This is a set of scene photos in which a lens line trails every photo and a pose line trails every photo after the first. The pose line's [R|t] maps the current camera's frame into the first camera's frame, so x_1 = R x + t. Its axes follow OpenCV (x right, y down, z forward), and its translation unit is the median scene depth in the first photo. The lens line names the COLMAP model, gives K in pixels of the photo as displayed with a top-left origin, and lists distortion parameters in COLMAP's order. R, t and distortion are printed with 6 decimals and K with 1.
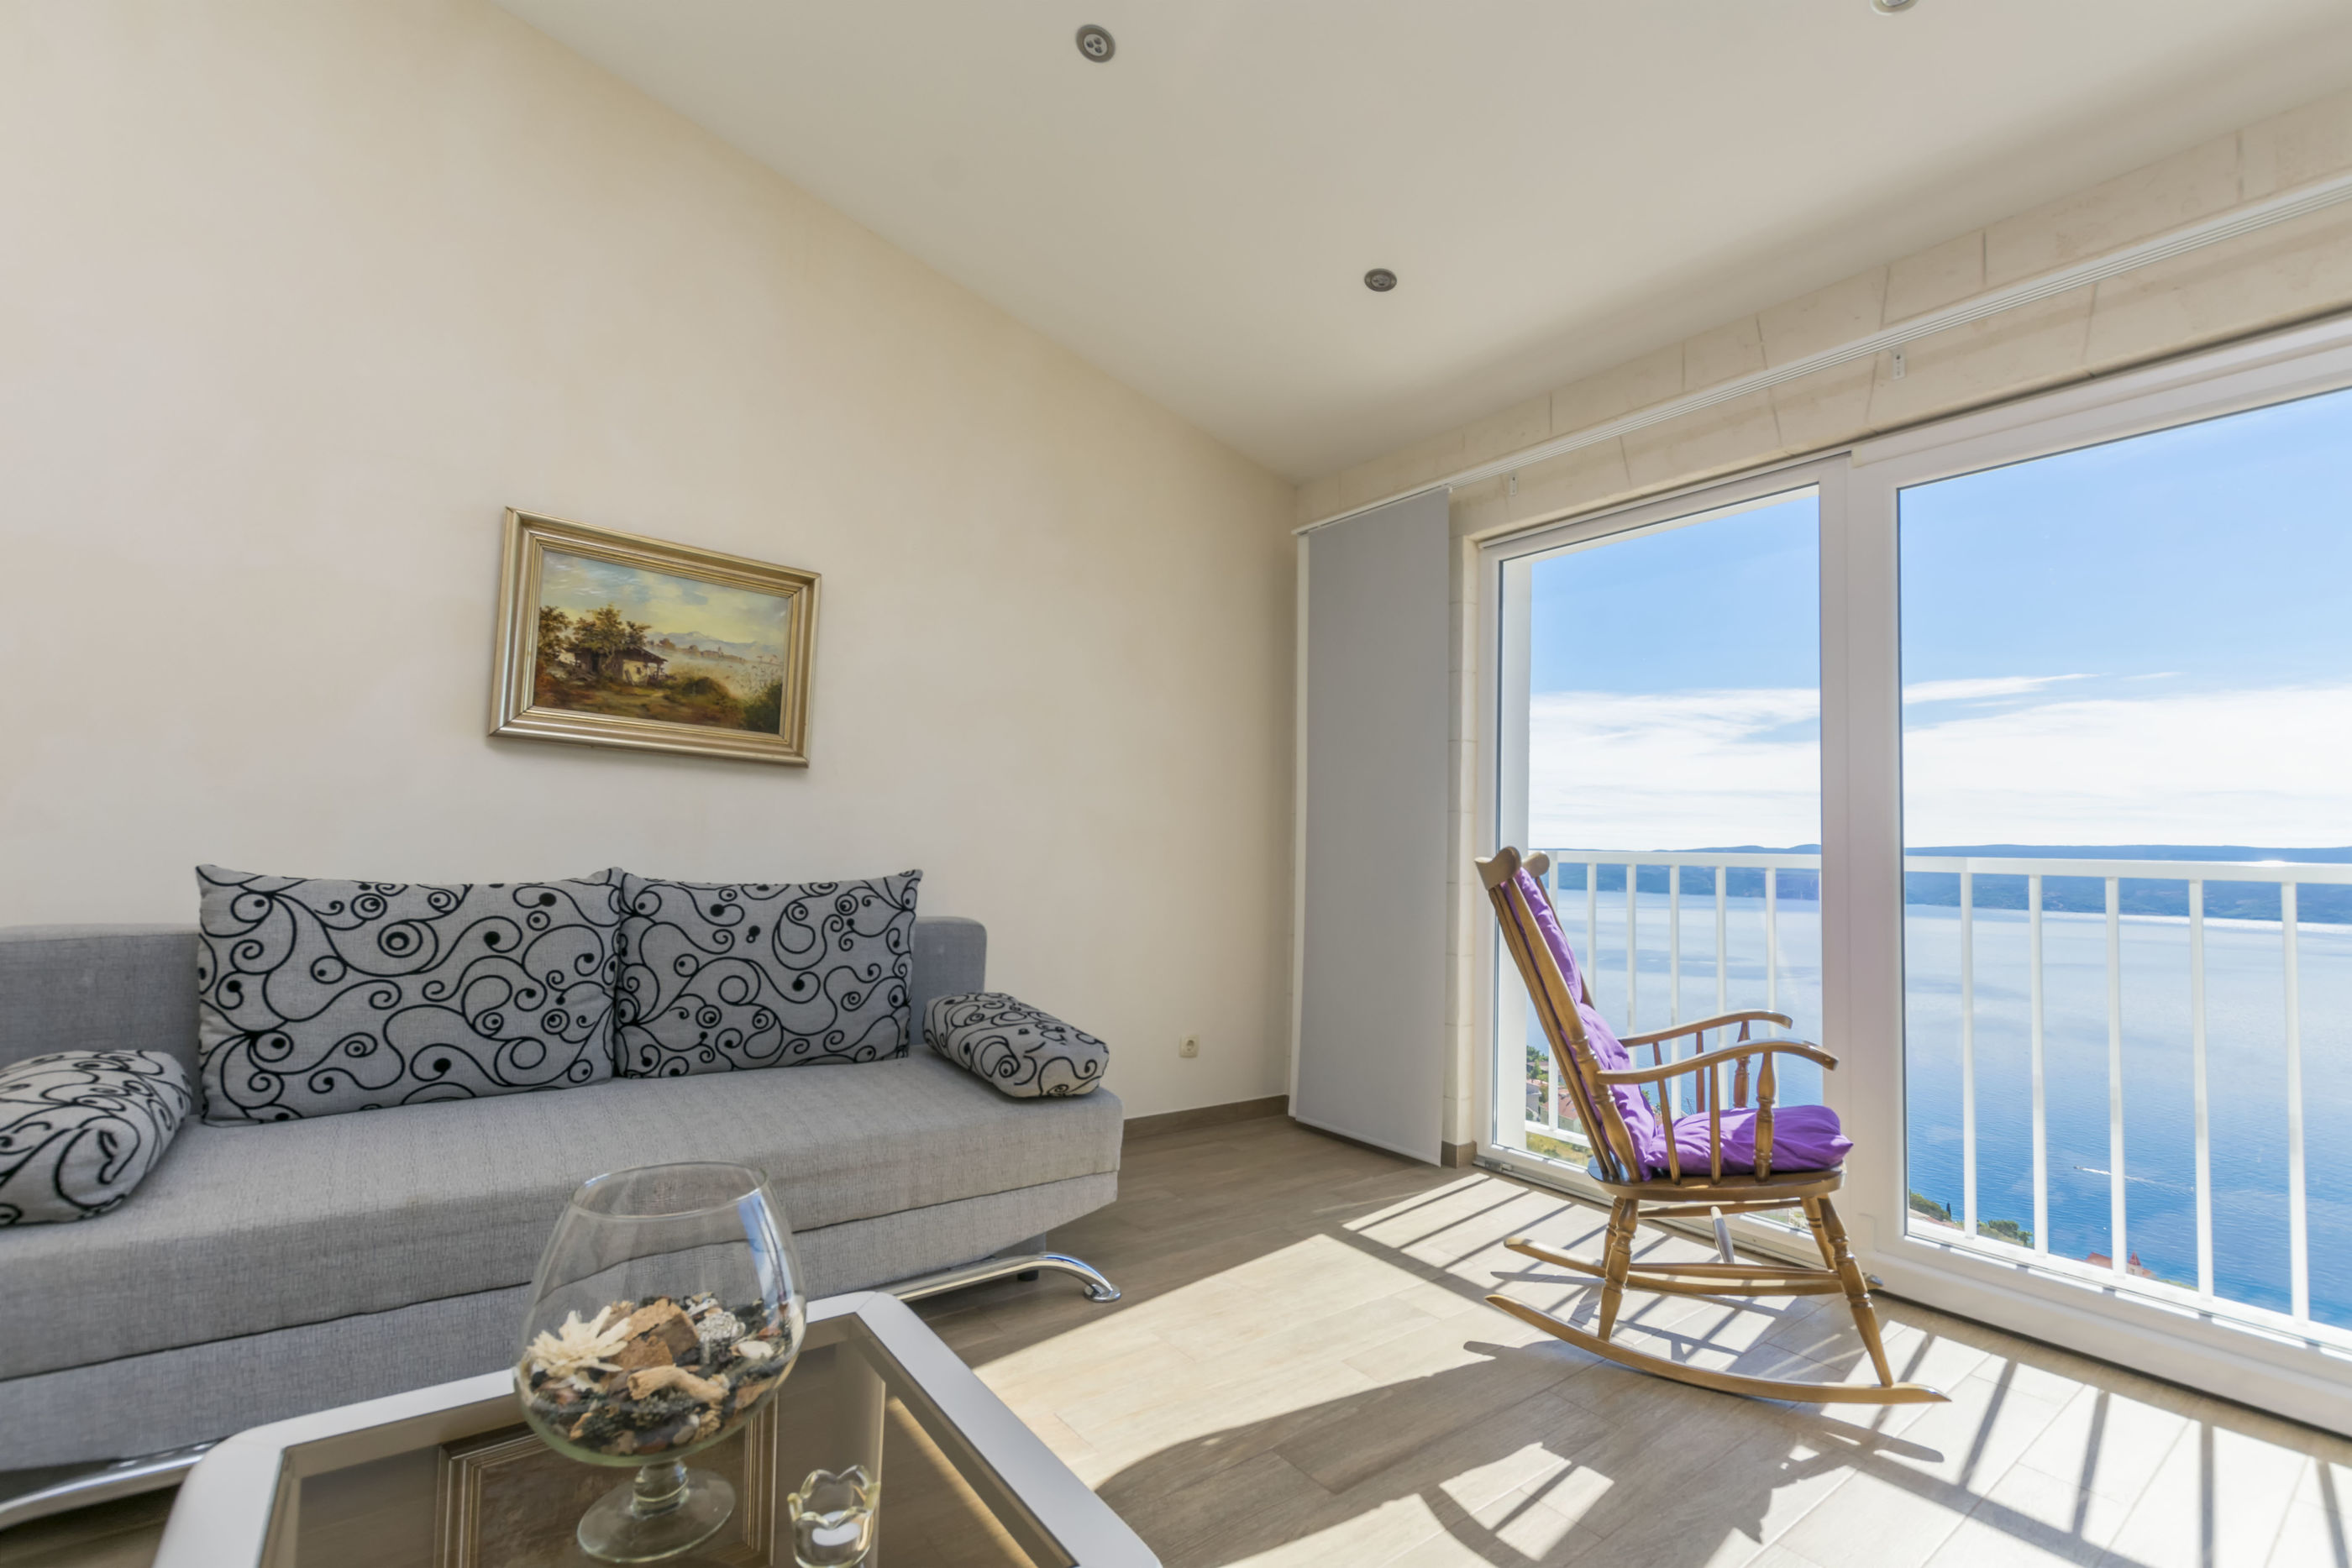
lens RADIAL K [[1039.6, 0, 1160.2], [0, 1039.6, 780.6], [0, 0, 1]] dist [0.003093, -0.001662]
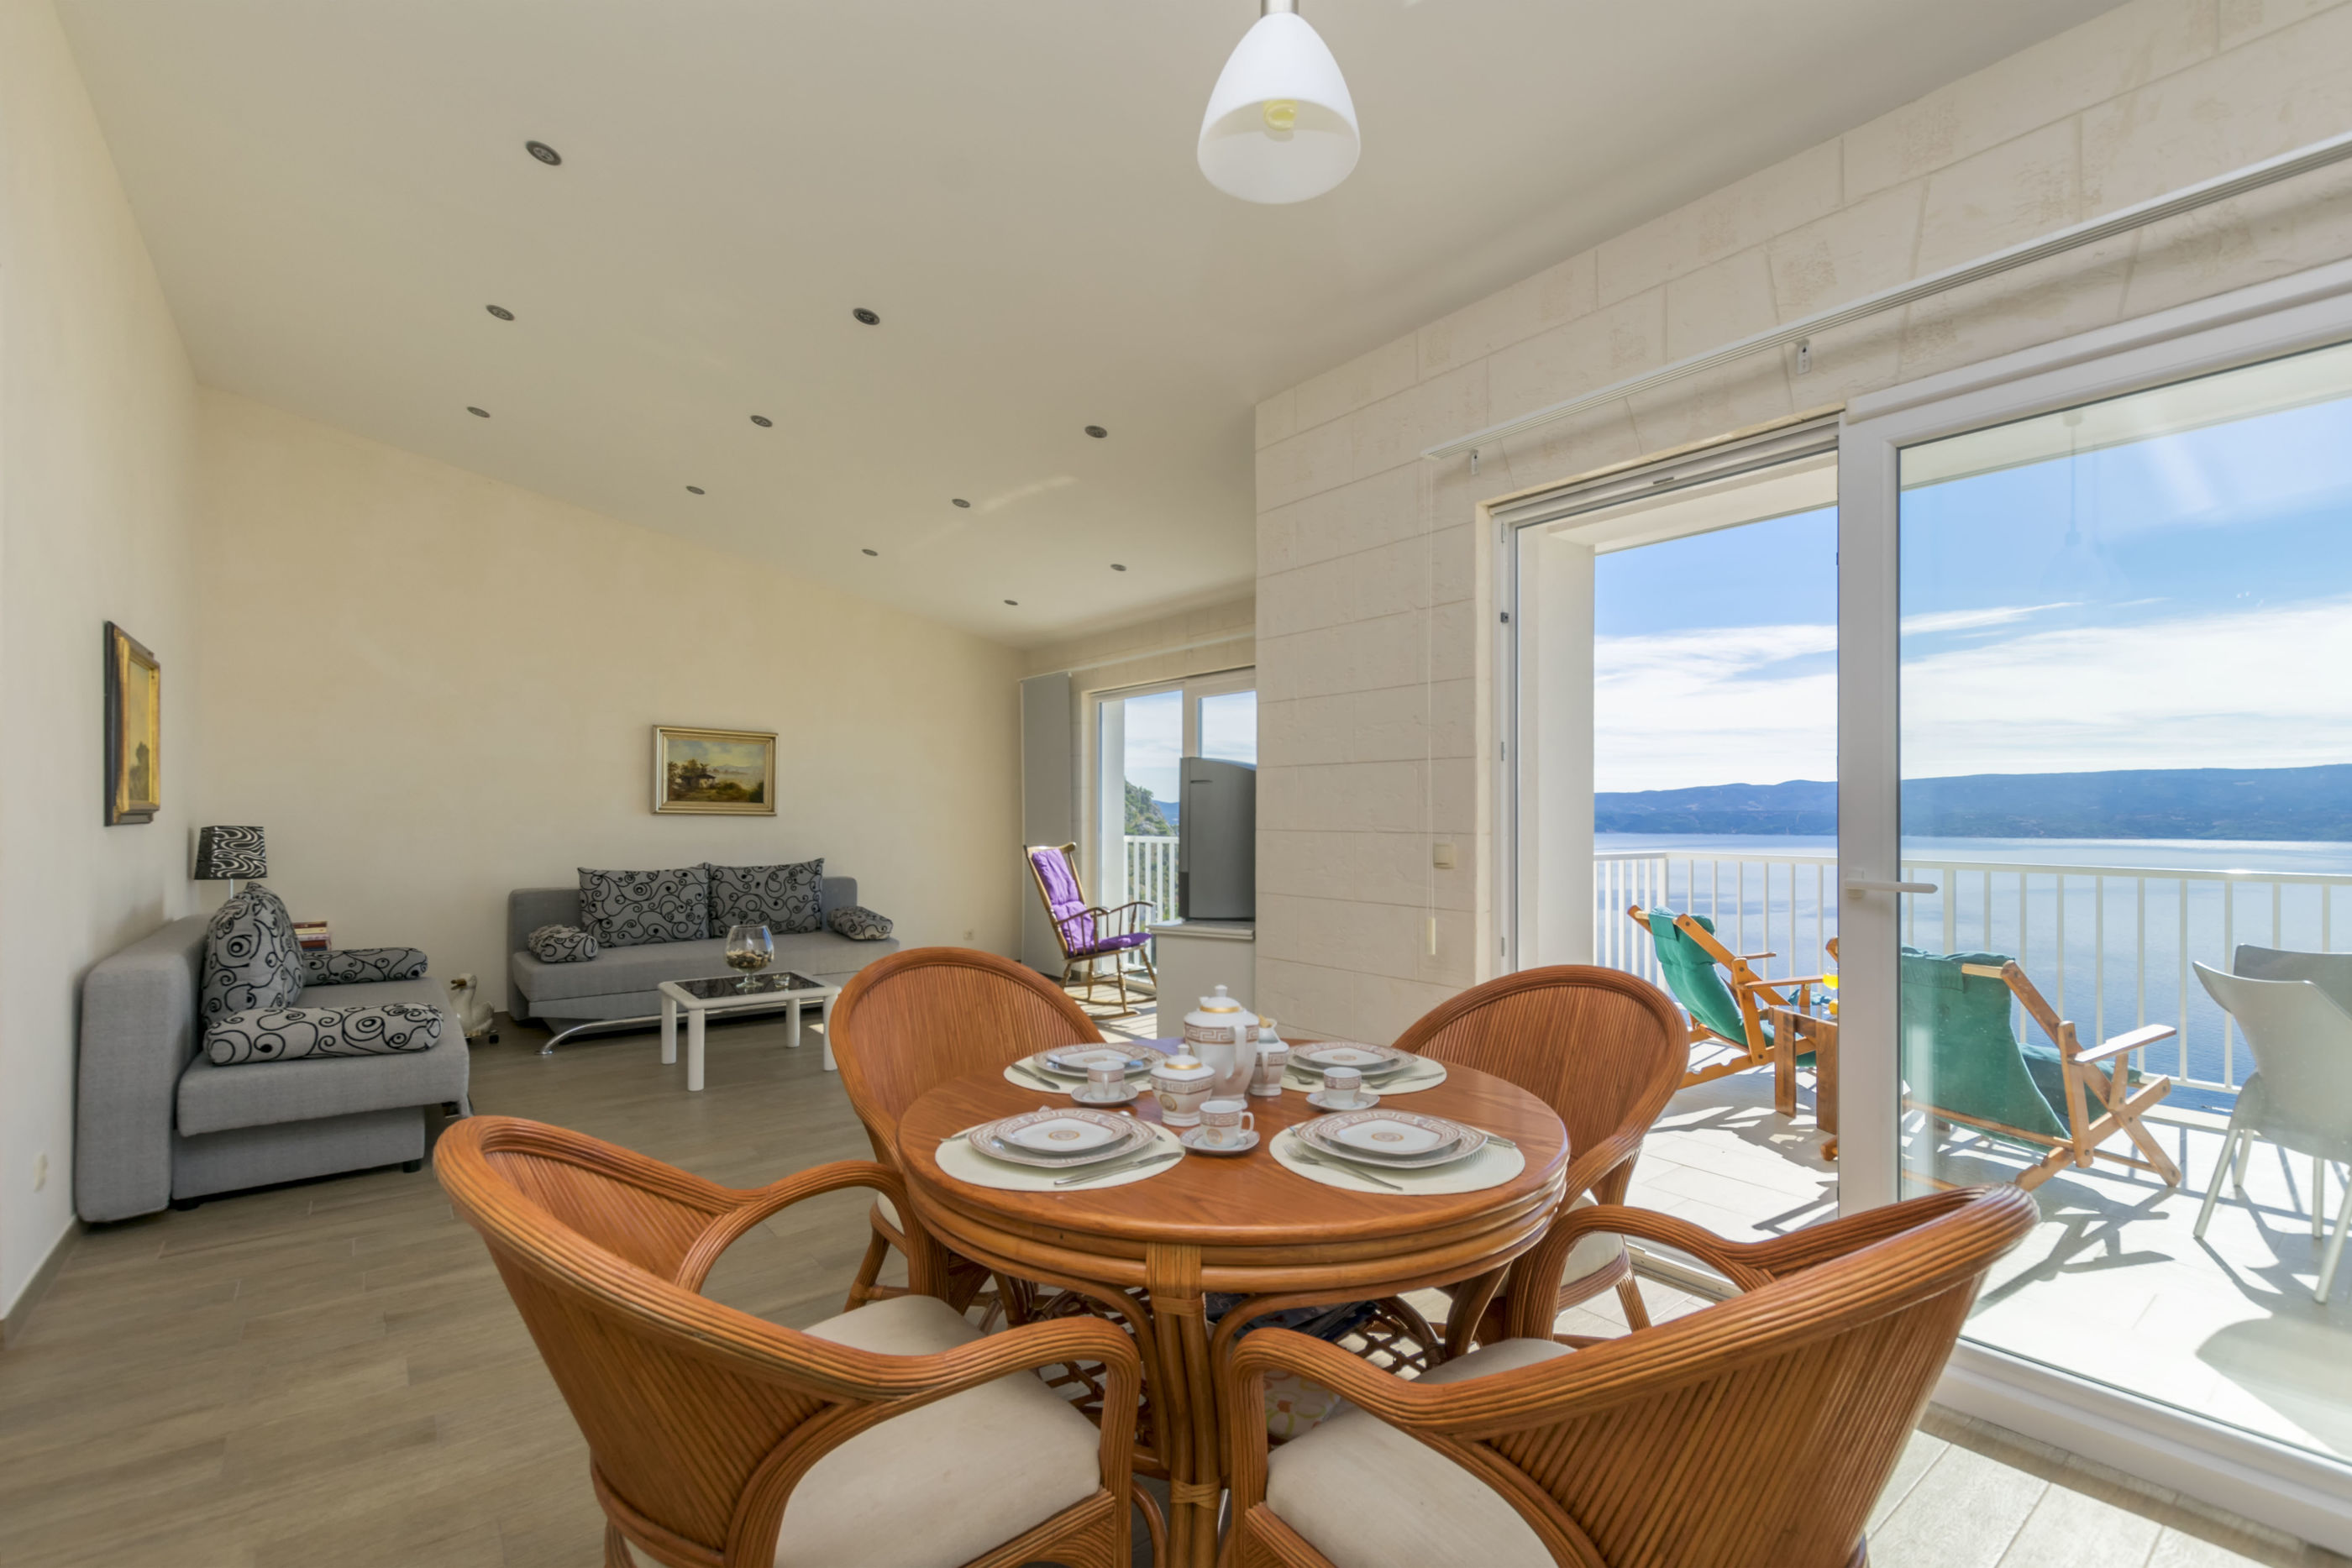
lens RADIAL K [[1039.6, 0, 1169.4], [0, 1039.6, 801.2], [0, 0, 1]] dist [0.003093, -0.001662]
pose [[0.999424, -0.031193, 0.013358, 0.628026], [0.030301, 0.997586, 0.062485, -0.199214], [-0.015275, -0.062044, 0.997957, -1.646403]]
